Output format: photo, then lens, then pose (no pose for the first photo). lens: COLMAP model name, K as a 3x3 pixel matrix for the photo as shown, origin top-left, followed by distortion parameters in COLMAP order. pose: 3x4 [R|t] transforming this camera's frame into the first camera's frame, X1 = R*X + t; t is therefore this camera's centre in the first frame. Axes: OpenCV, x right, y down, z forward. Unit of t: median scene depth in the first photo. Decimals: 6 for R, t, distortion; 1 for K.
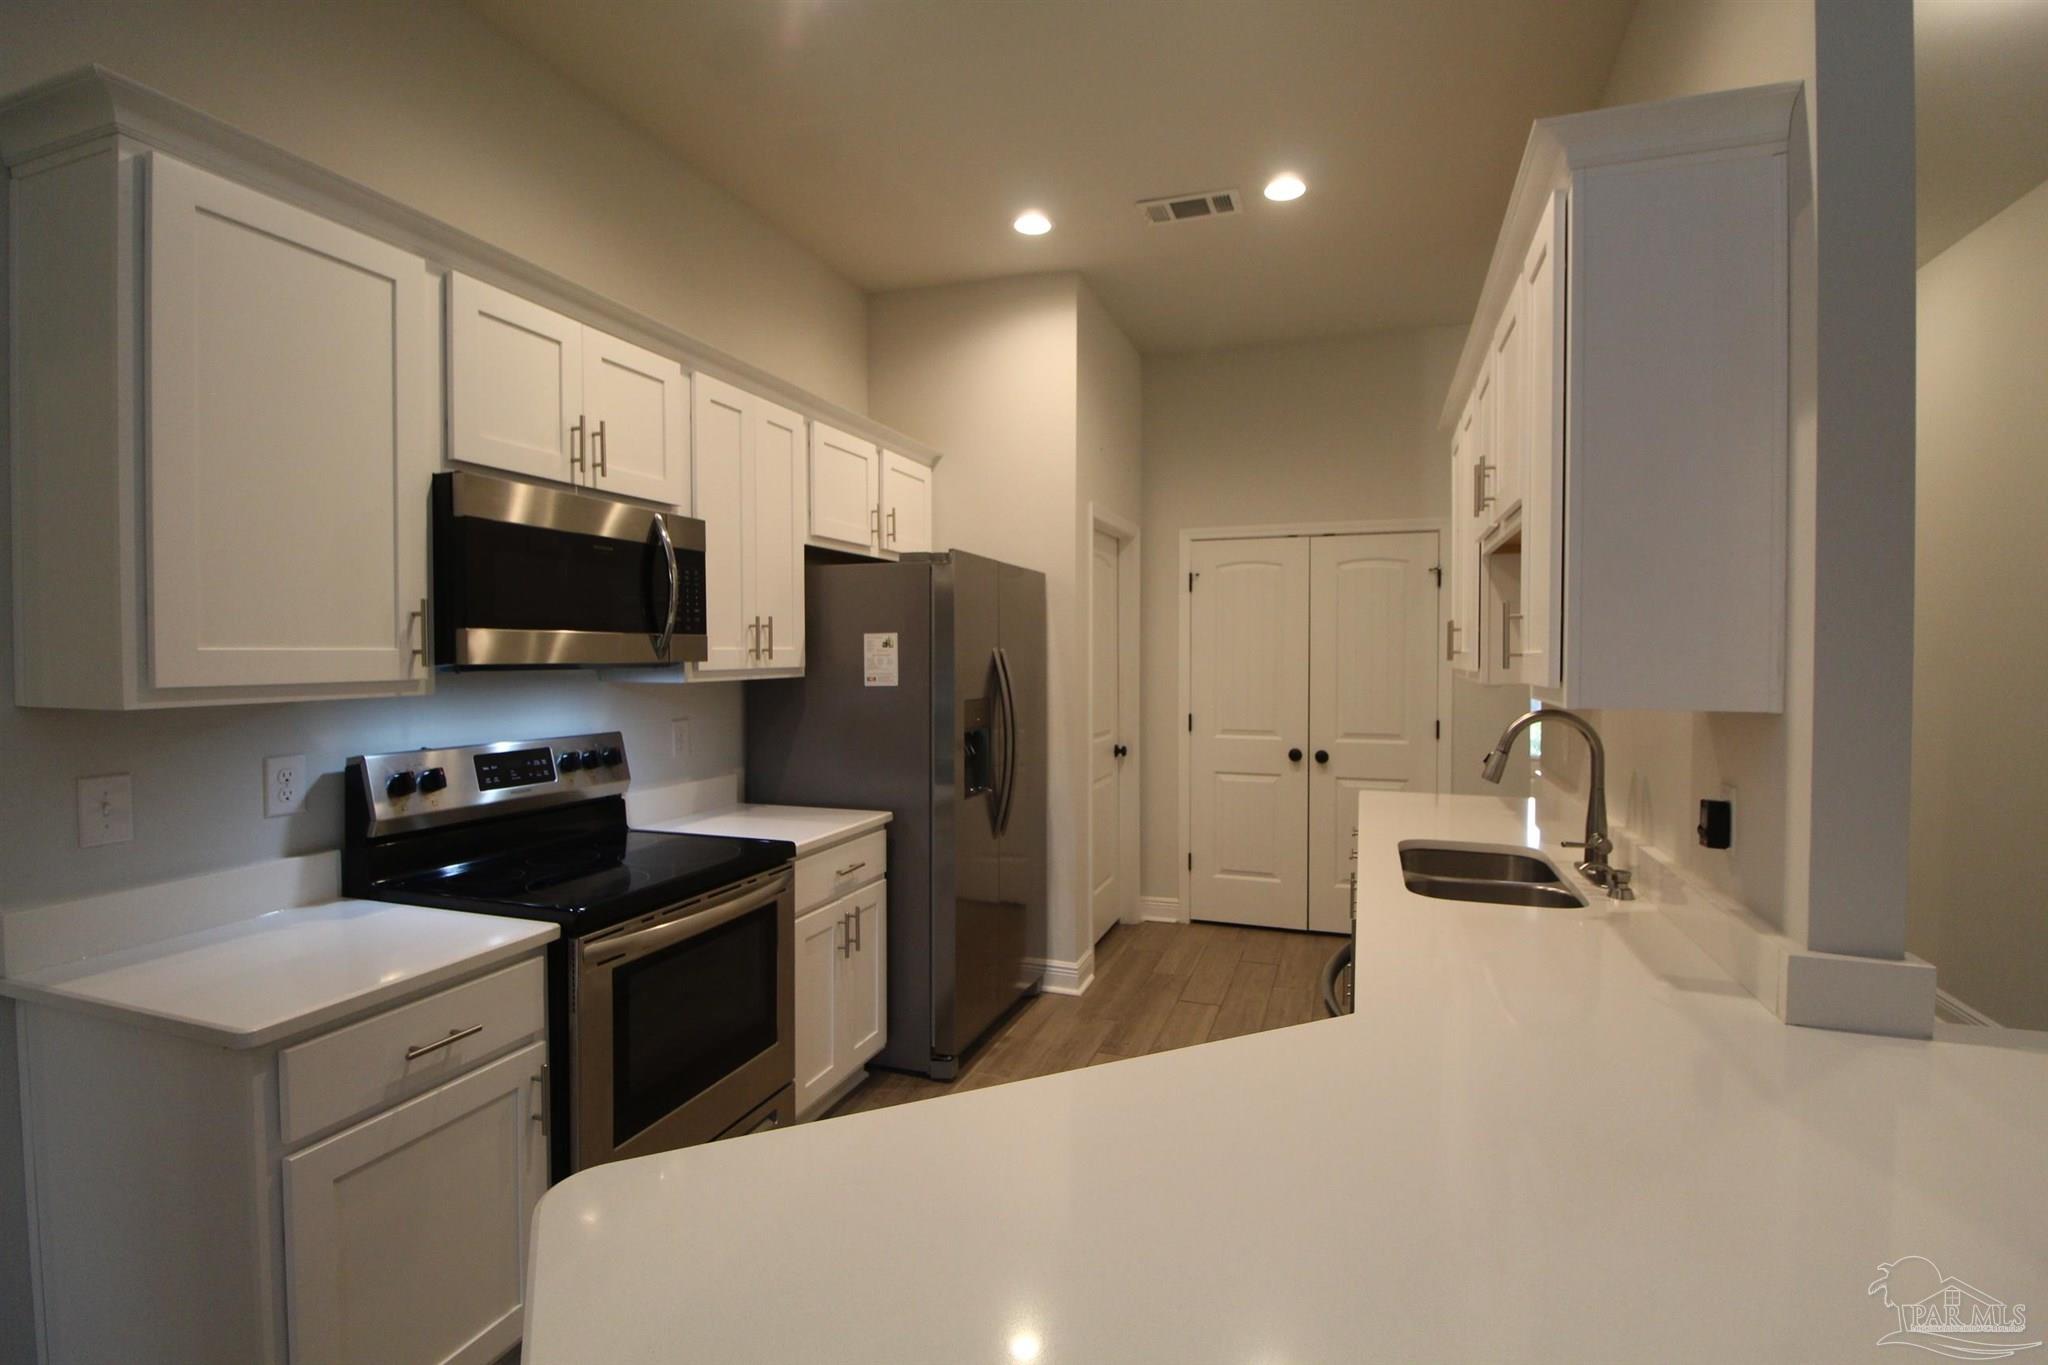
lens RADIAL K [[951.9, 0, 1047.7], [0, 951.9, 672.7], [0, 0, 1]] dist [-0.004004, -0.010976]
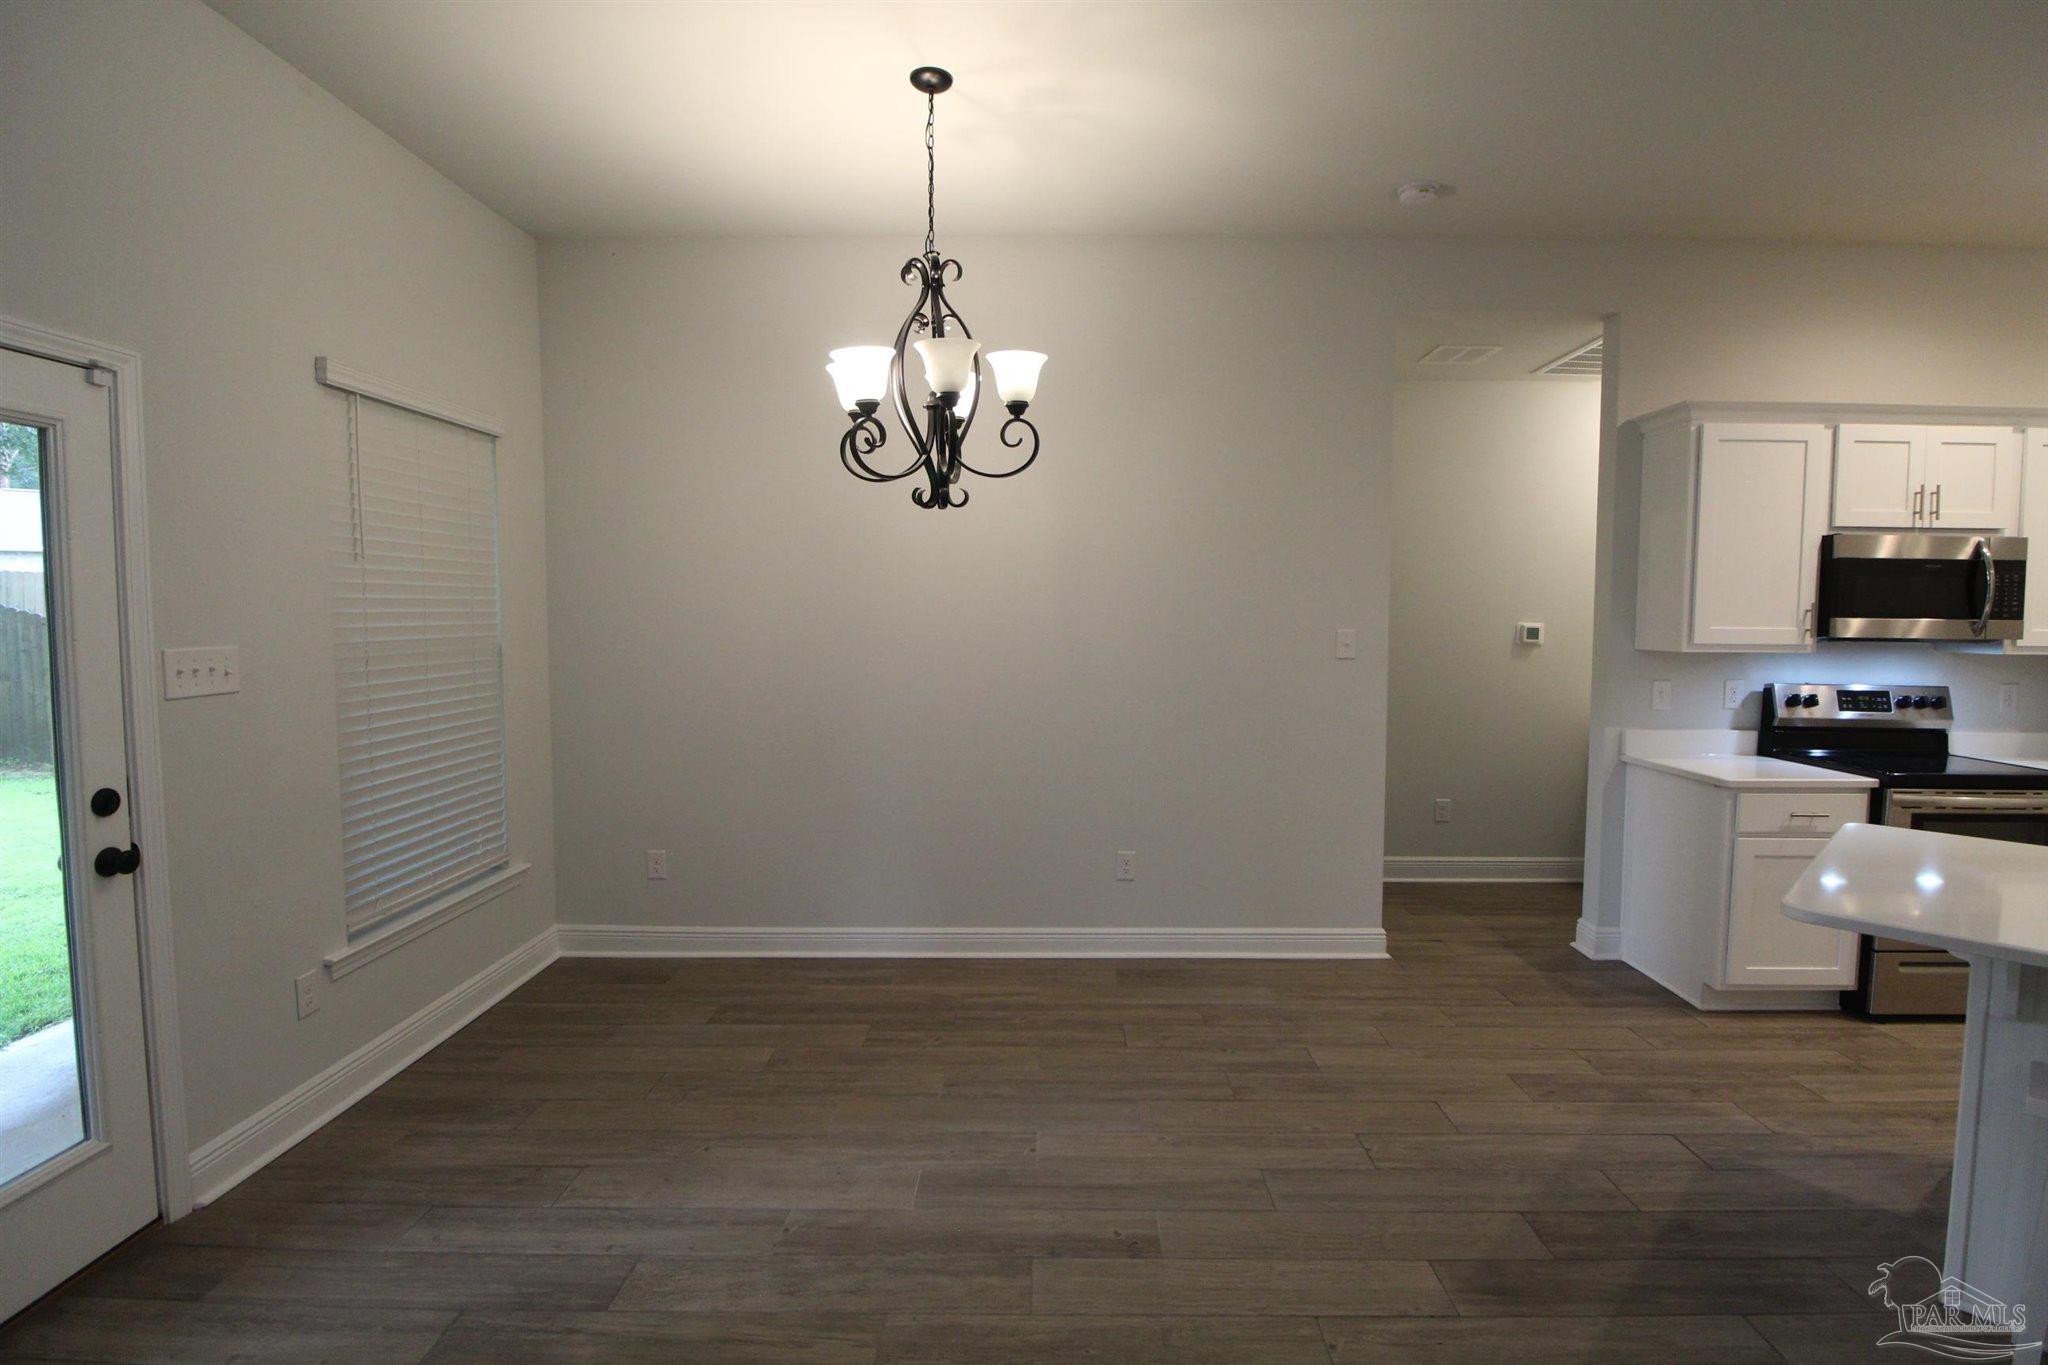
lens RADIAL K [[951.9, 0, 1047.7], [0, 951.9, 672.7], [0, 0, 1]] dist [-0.004004, -0.010976]
pose [[0.315135, 0.058887, -0.947218, 0.586416], [-0.027728, 0.998218, 0.052832, 0.004974], [0.948642, 0.009616, 0.316206, -0.934397]]
